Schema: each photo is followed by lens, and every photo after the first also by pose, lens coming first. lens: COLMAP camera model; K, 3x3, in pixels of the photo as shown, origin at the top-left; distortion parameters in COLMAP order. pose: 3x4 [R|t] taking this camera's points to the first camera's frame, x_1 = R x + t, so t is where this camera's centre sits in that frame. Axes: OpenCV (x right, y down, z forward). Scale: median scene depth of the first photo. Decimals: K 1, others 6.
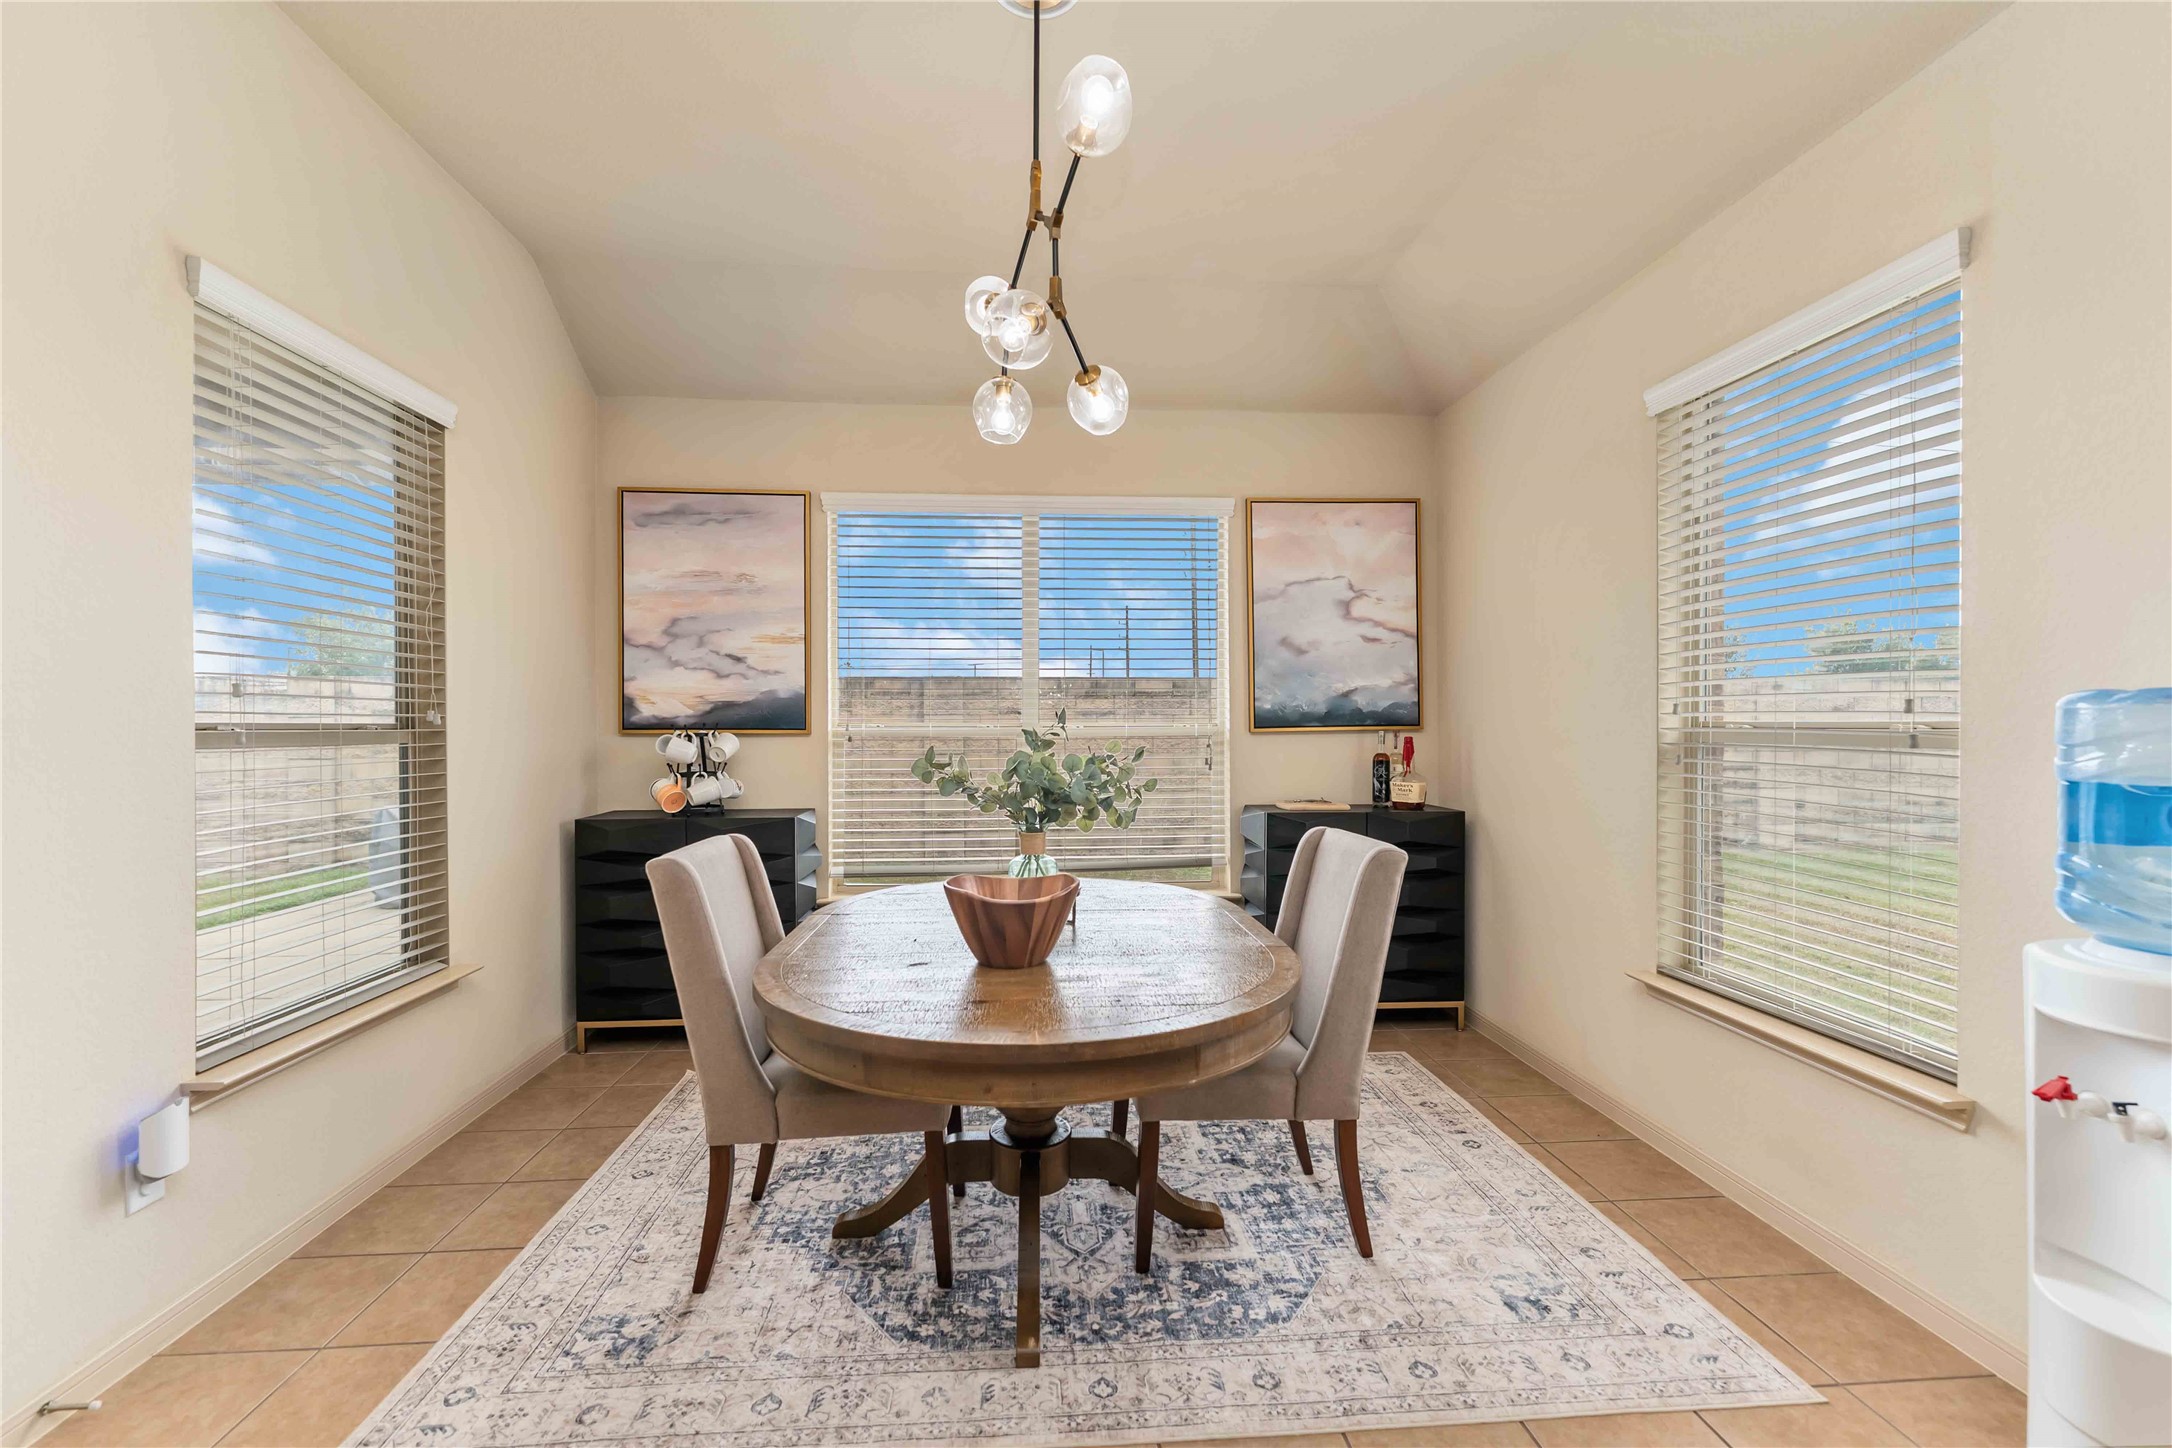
lens RADIAL K [[908.4, 0, 1088.4], [0, 908.4, 725.3], [0, 0, 1]] dist [-0.023508, -0.000045]
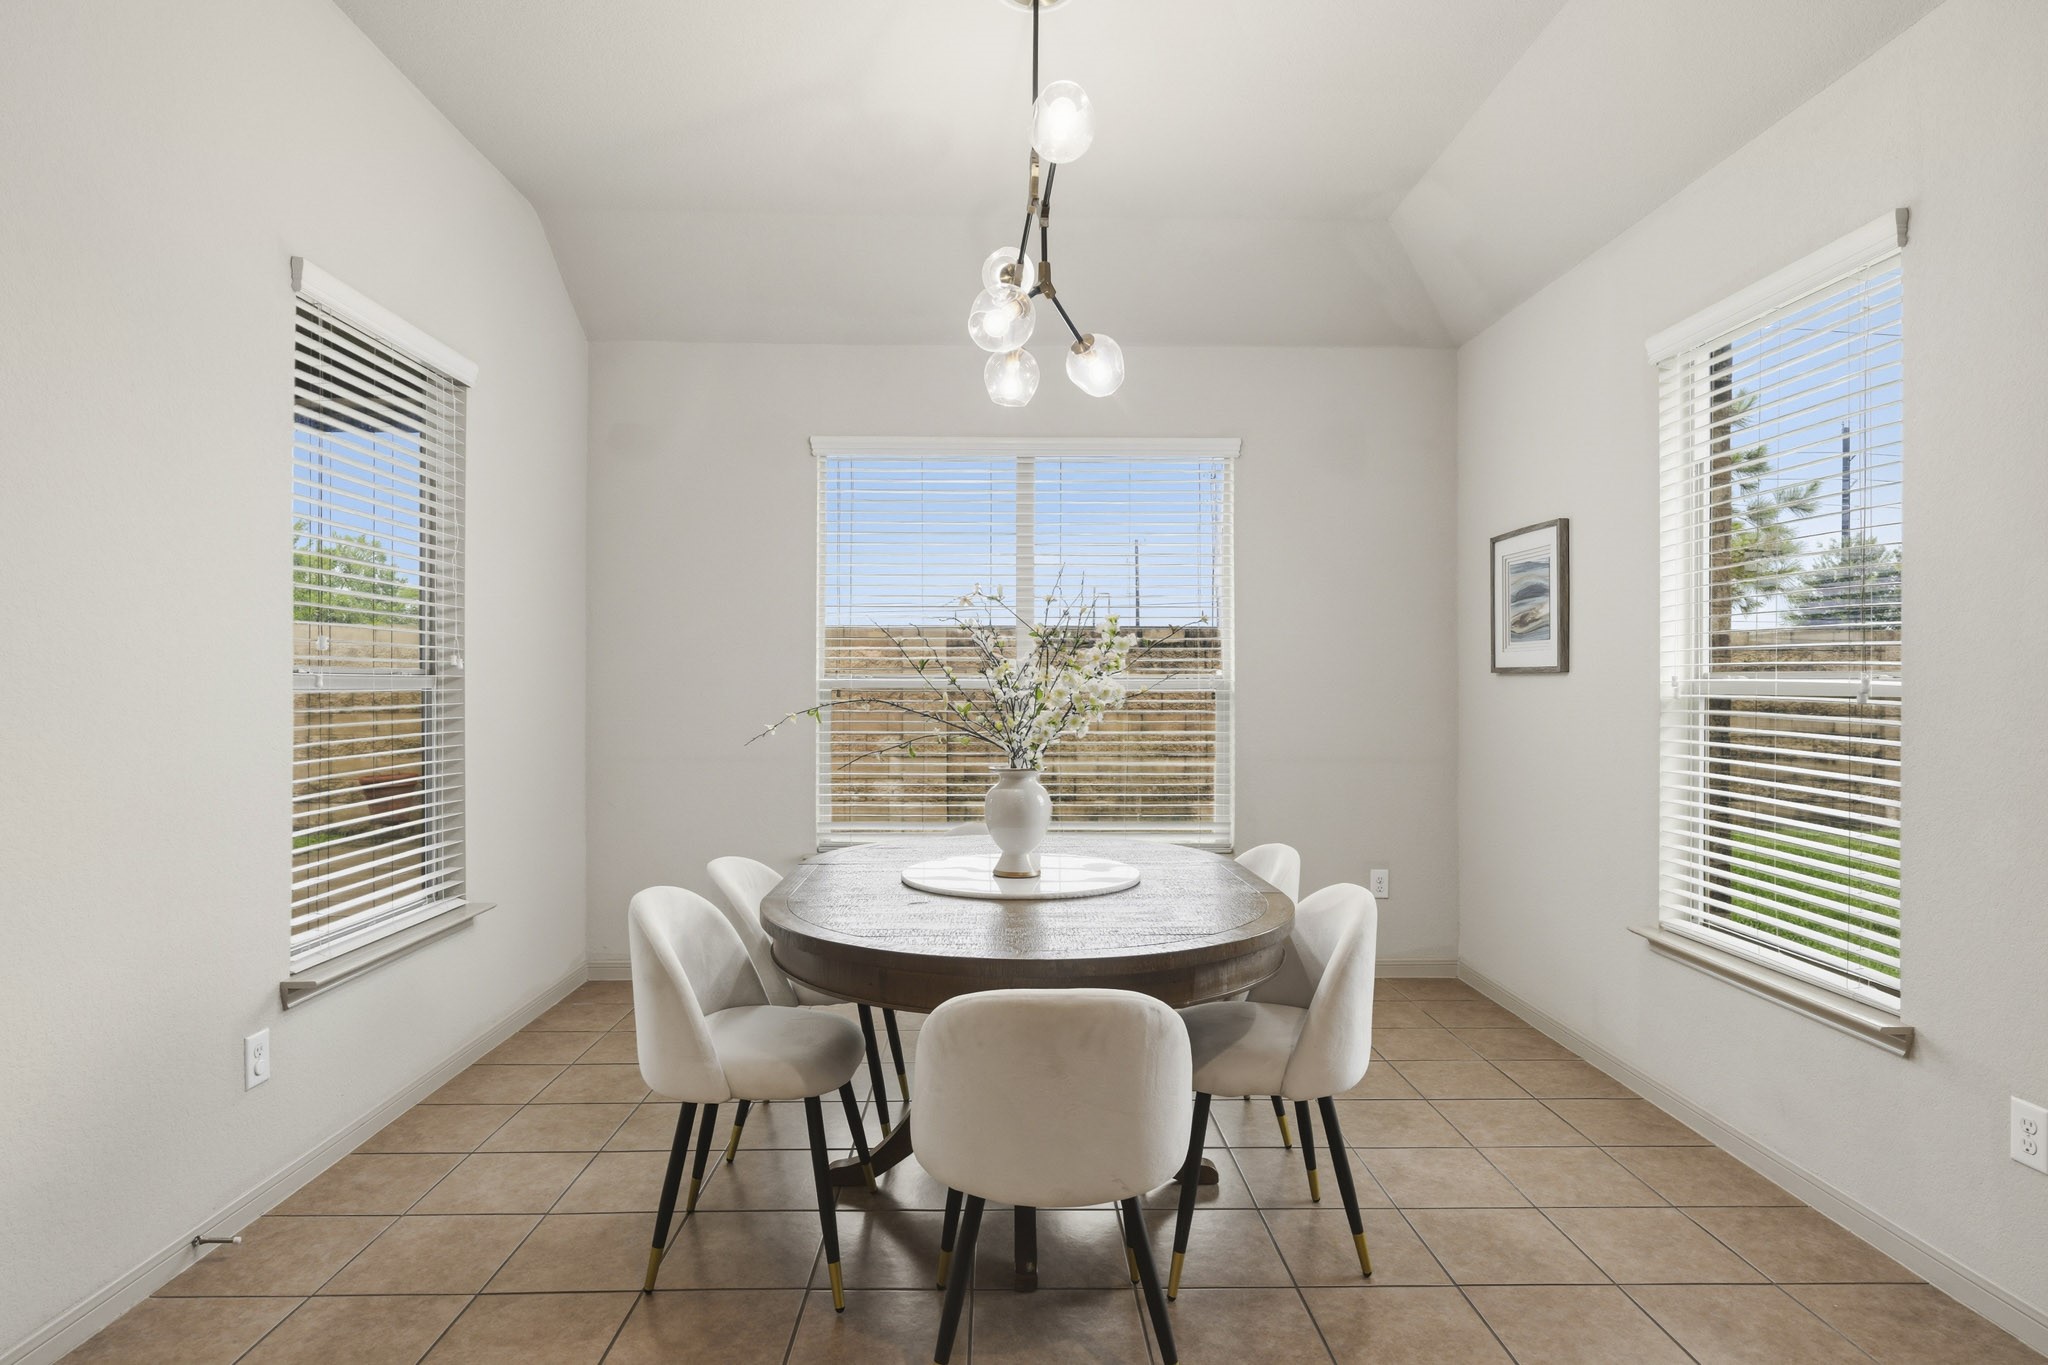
lens RADIAL K [[1043.3, 0, 1020.9], [0, 1043.3, 676.3], [0, 0, 1]] dist [-0.002324, -0.000002]
pose [[0.997945, 0.004885, -0.063888, 0.007154], [-0.005118, 0.999981, -0.003483, 0.008947], [0.063870, 0.003803, 0.997951, -0.228405]]
